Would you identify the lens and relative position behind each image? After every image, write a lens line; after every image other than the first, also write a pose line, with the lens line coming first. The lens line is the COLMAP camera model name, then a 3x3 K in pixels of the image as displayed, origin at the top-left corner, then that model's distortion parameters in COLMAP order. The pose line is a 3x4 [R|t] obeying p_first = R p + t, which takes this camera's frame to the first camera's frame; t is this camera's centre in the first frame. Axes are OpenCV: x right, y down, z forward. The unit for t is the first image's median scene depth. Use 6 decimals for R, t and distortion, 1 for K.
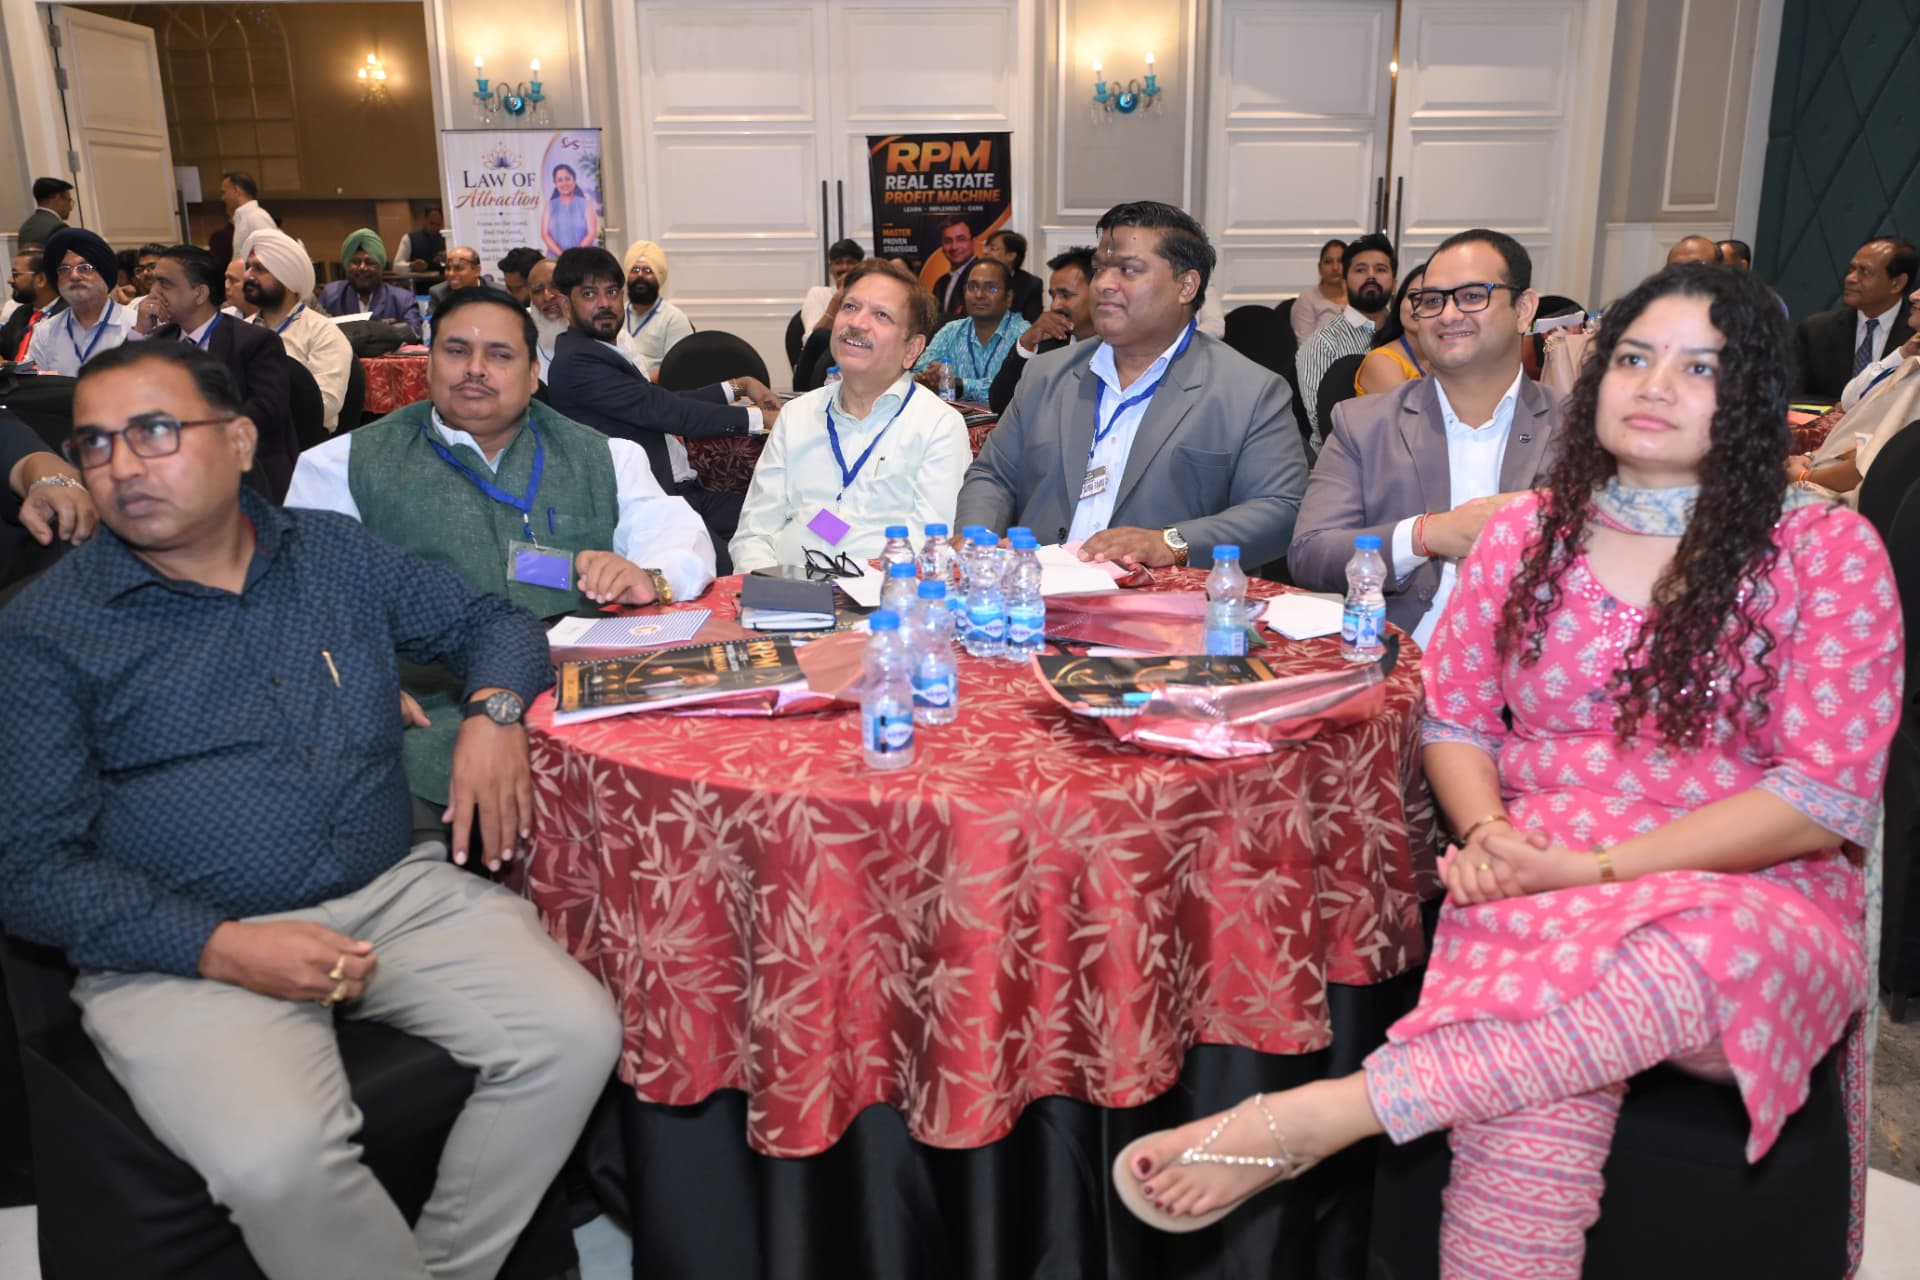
lens RADIAL K [[1533.5, 0, 960.0], [0, 1533.5, 640.0], [0, 0, 1]] dist [0.016868, -0.011571]
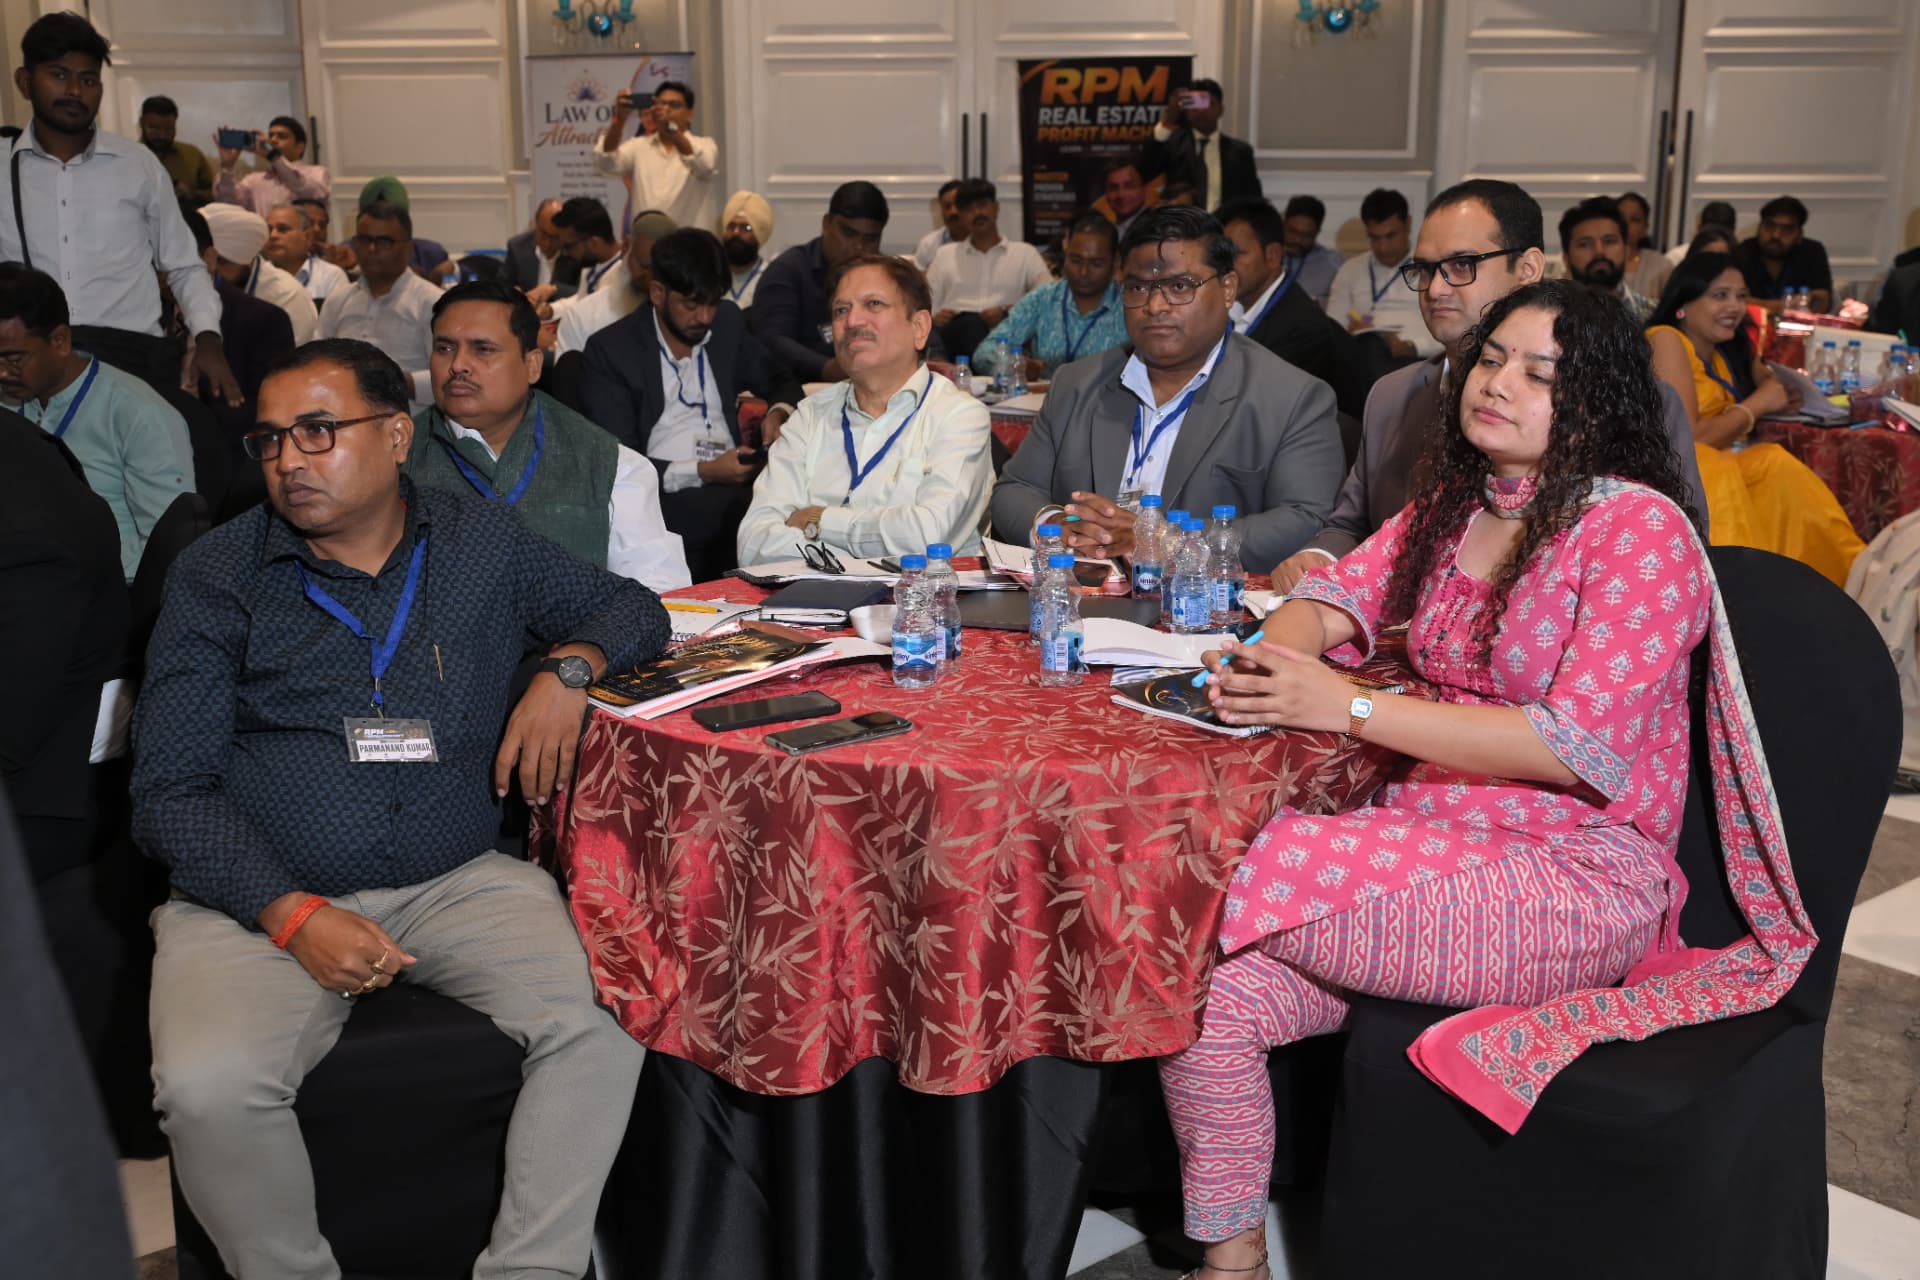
lens RADIAL K [[2013.9, 0, 960.0], [0, 2013.9, 640.0], [0, 0, 1]] dist [-0.000328, 0.008745]
pose [[0.994760, 0.028305, -0.098238, 0.140310], [-0.030711, 0.999262, -0.023064, 0.044021], [0.097512, 0.025960, 0.994896, -0.398183]]
